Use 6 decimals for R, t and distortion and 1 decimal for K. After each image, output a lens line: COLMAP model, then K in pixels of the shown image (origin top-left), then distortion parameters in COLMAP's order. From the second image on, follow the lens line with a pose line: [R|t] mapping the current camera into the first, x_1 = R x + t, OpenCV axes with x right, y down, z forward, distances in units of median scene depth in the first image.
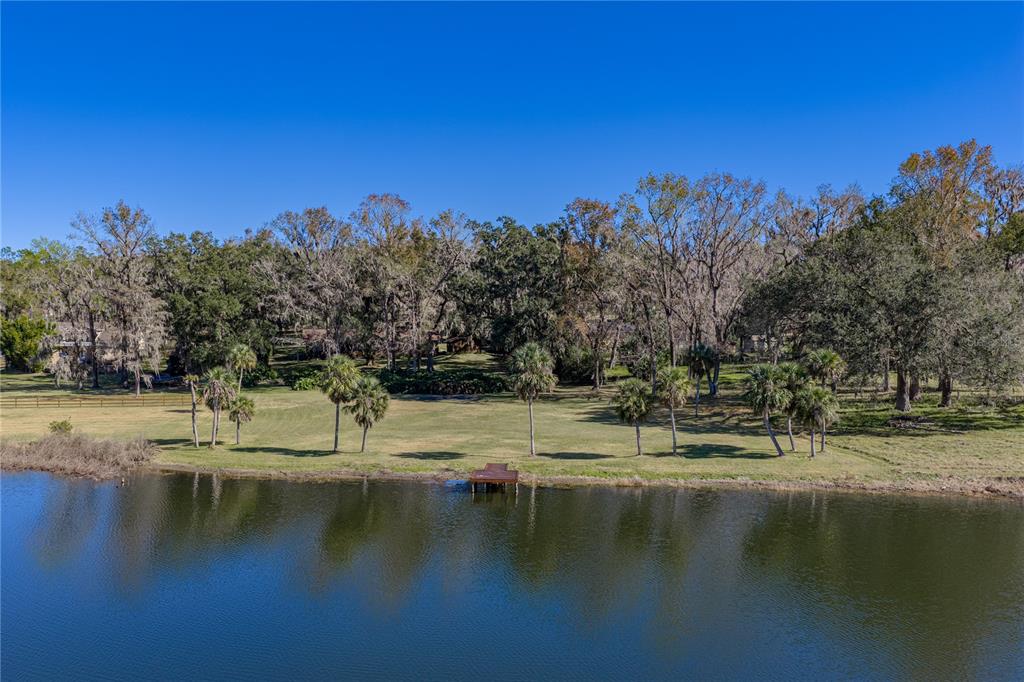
lens RADIAL K [[846.5, 0, 512.0], [0, 846.5, 341.0], [0, 0, 1]] dist [0.012635, -0.021791]
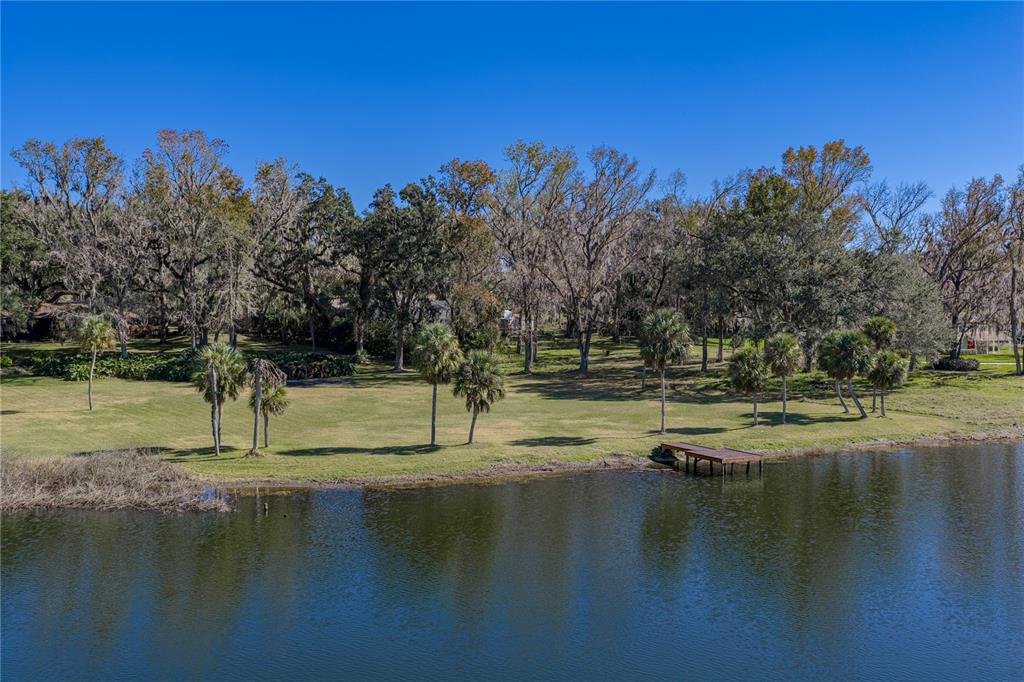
lens RADIAL K [[846.5, 0, 512.0], [0, 846.5, 341.0], [0, 0, 1]] dist [0.012635, -0.021791]
pose [[0.861100, -0.009293, 0.508351, -0.501885], [0.000724, 0.999854, 0.017052, 0.018029], [-0.508436, -0.014315, 0.860981, 0.265388]]
